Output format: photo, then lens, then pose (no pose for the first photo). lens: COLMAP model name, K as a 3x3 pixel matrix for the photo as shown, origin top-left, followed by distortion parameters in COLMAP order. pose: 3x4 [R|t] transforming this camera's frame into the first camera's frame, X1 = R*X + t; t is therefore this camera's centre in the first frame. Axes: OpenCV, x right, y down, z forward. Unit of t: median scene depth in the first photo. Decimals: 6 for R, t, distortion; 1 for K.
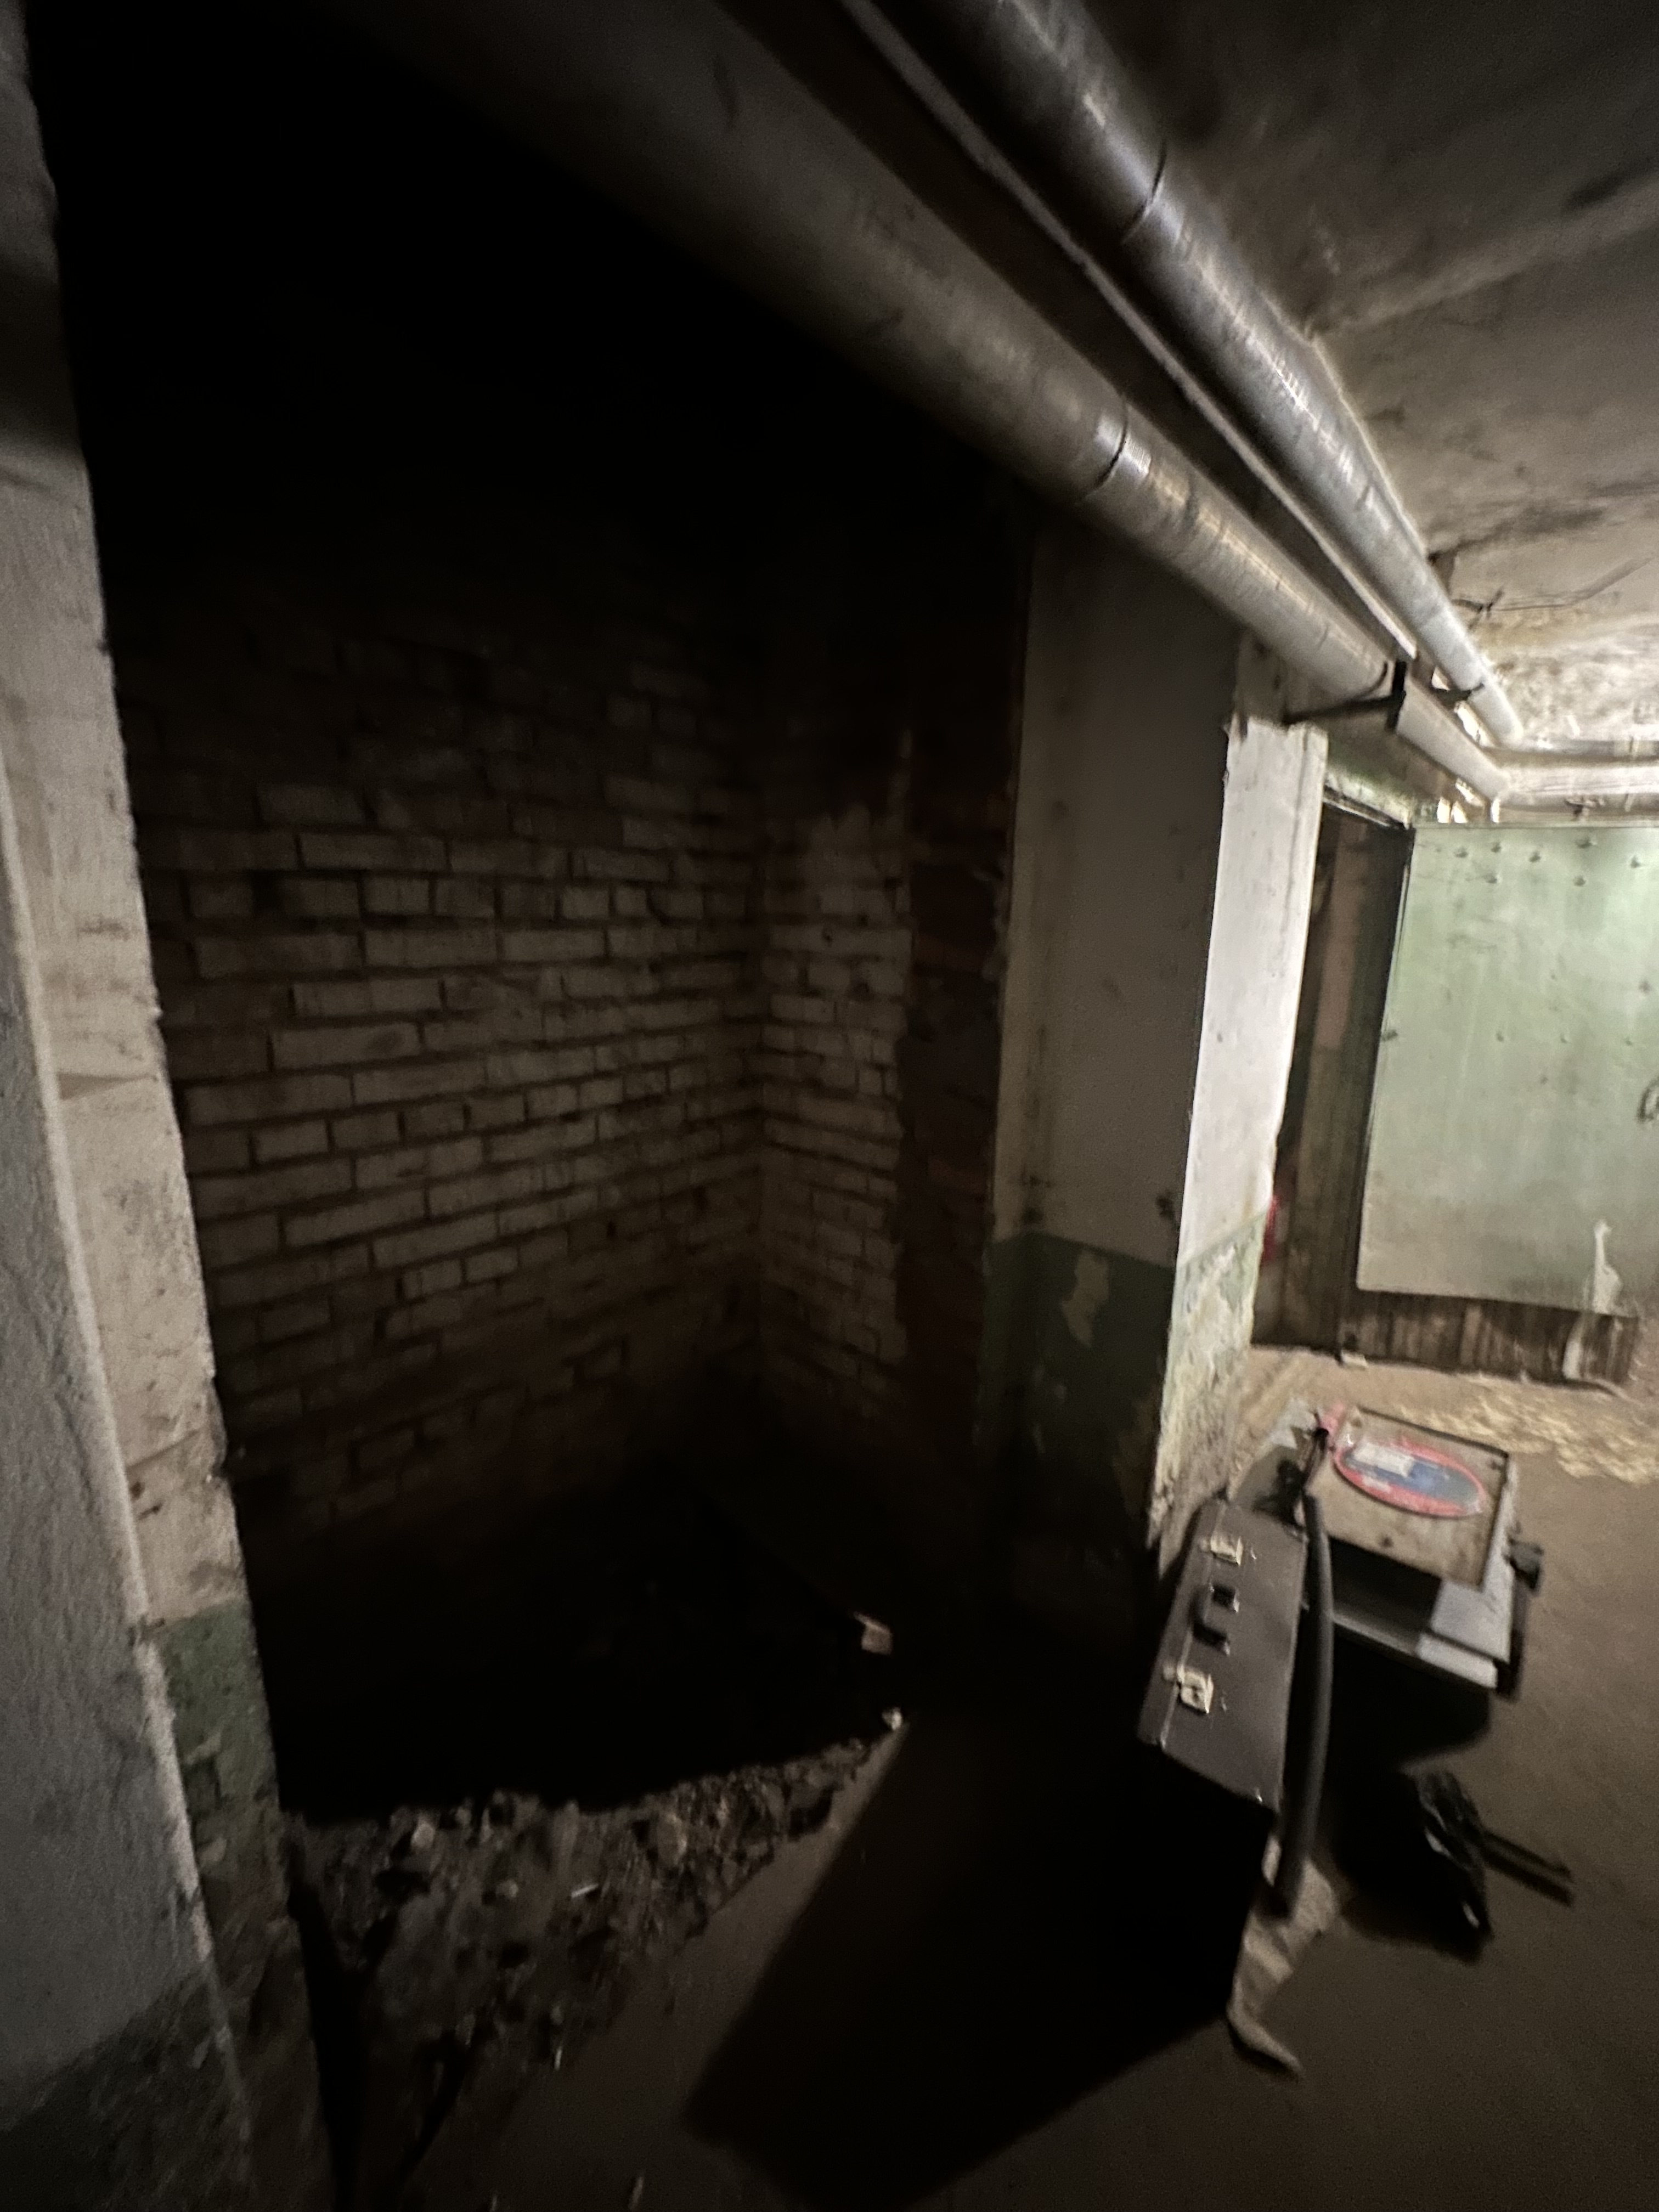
lens RADIAL K [[891.3, 0, 829.5], [0, 891.3, 1106.0], [0, 0, 1]] dist [-0.000084, -0.000076]
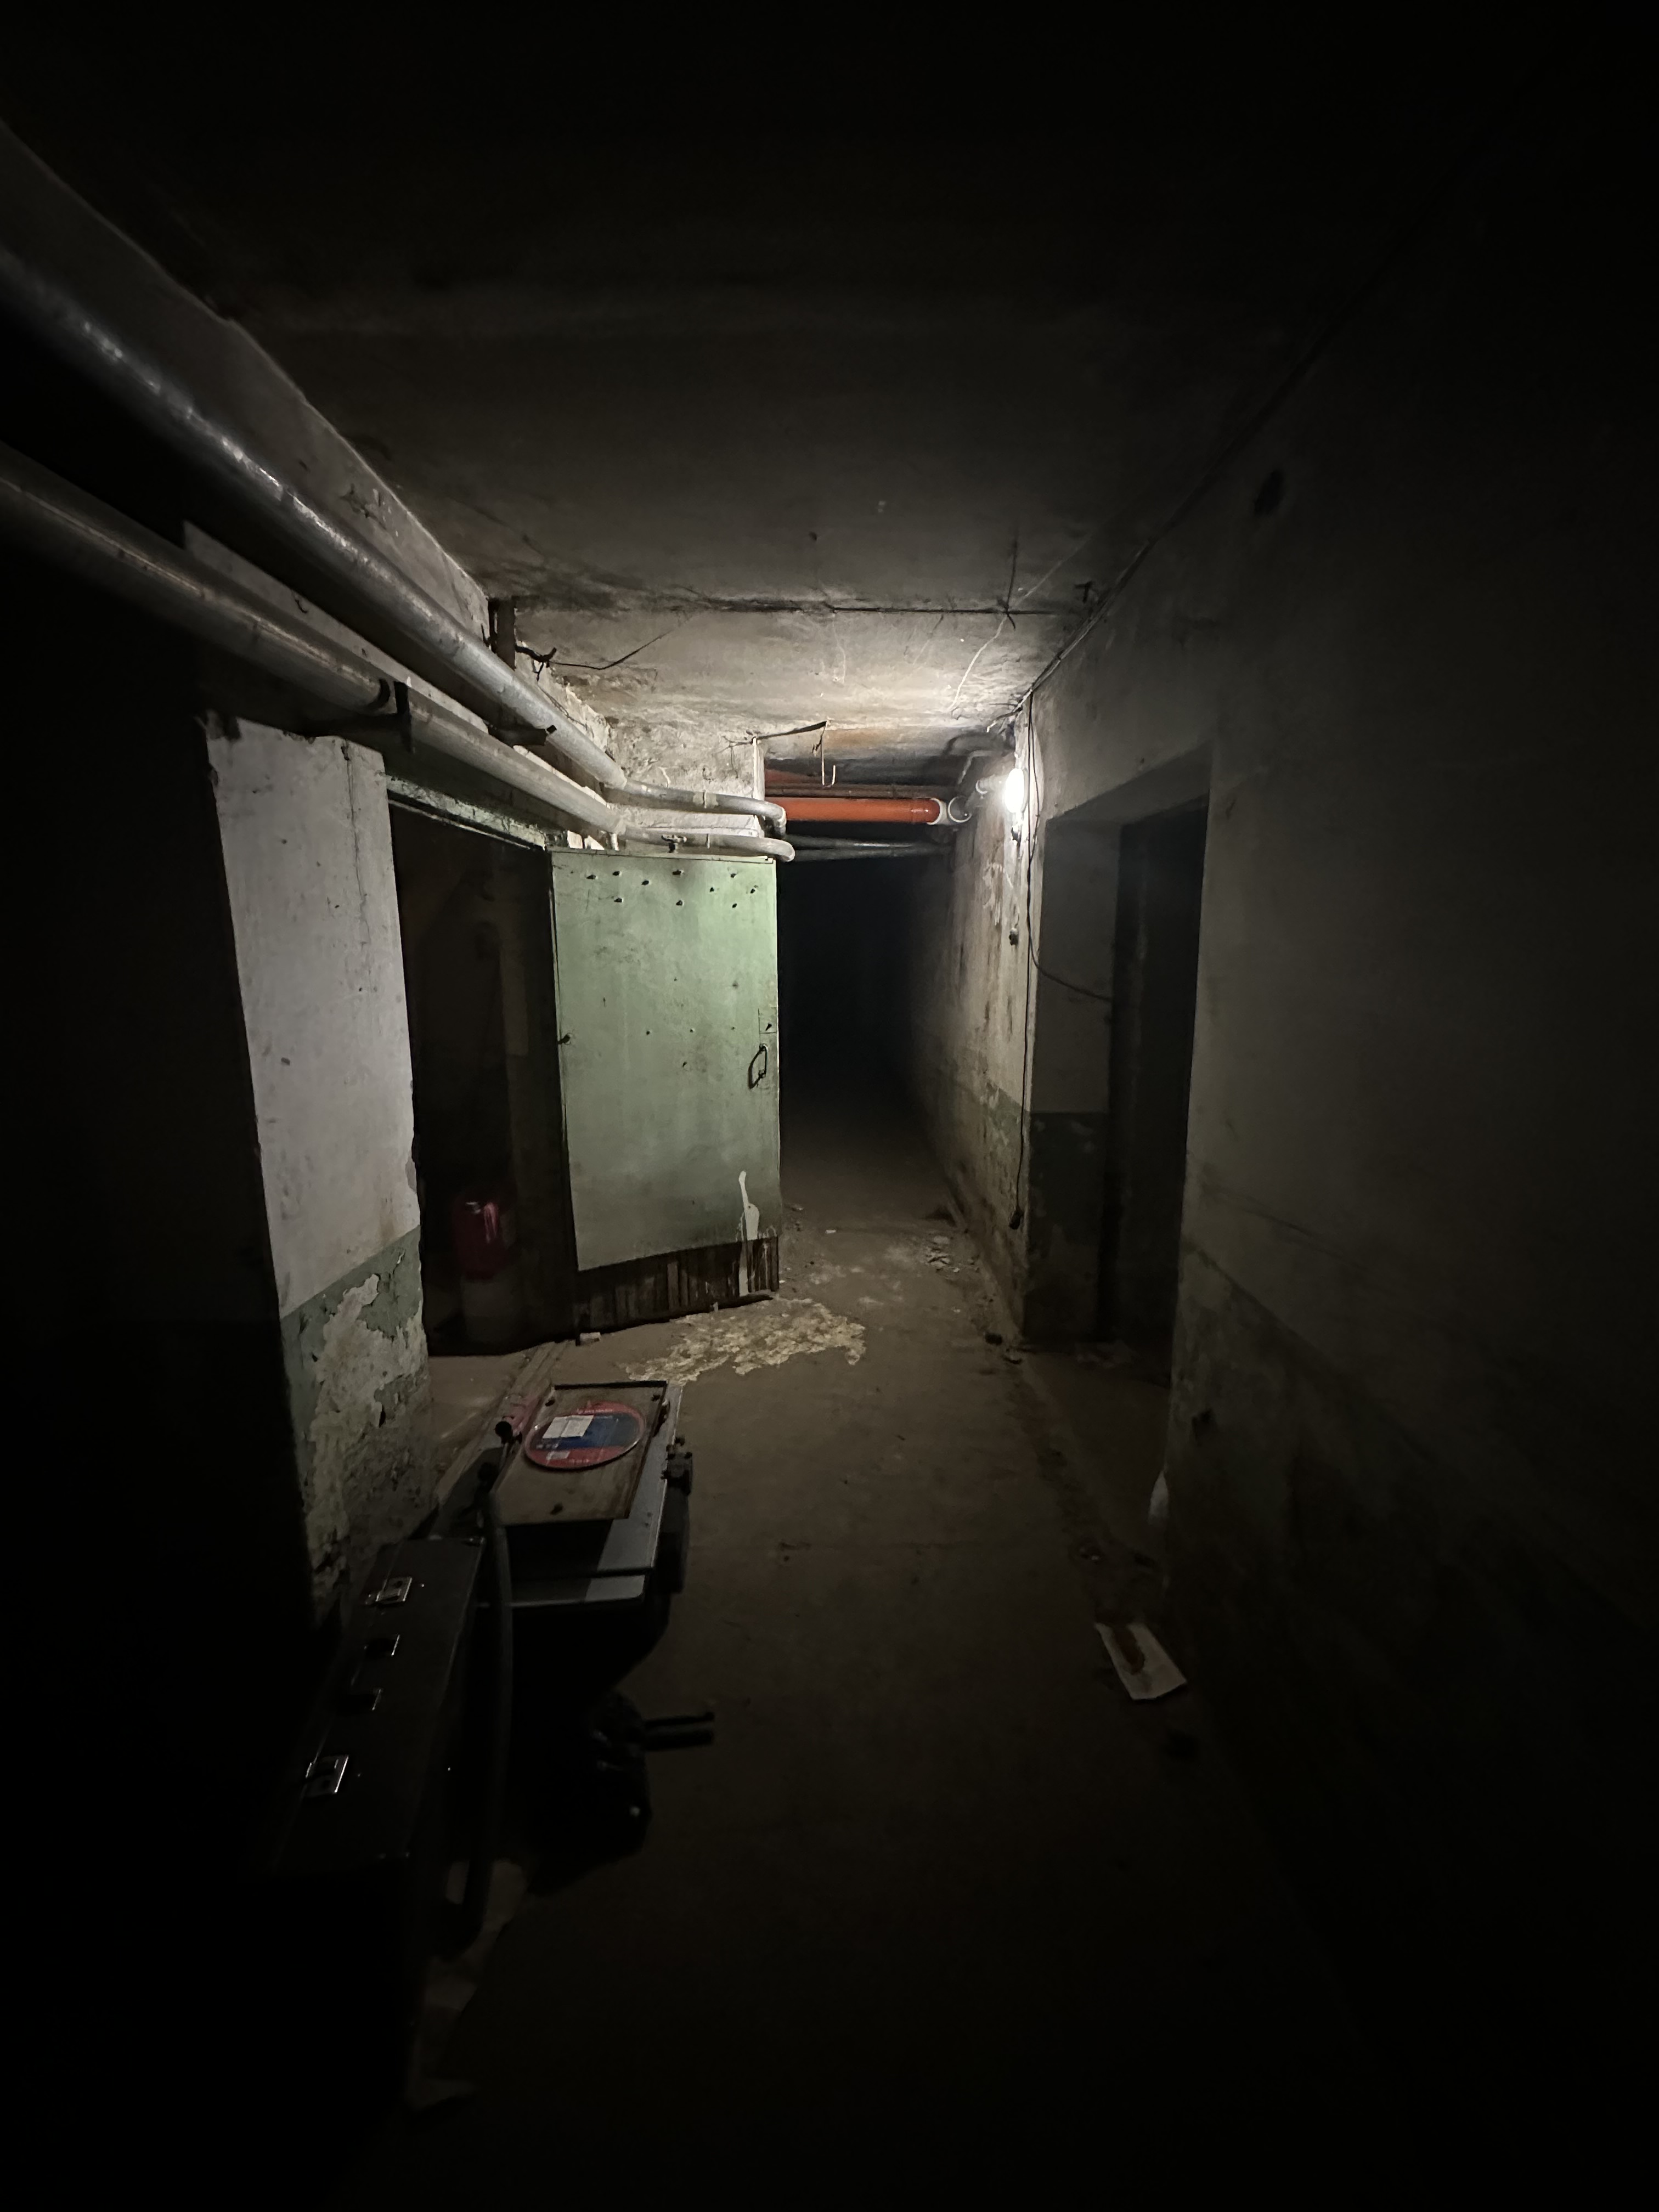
lens RADIAL K [[888.6, 0, 832.1], [0, 888.6, 1108.3], [0, 0, 1]] dist [-0.001223, -0.000305]
pose [[0.726959, -0.140116, 0.672234, 0.126269], [0.152362, 0.987472, 0.041057, 0.010598], [-0.669565, 0.072576, 0.739199, -0.030349]]
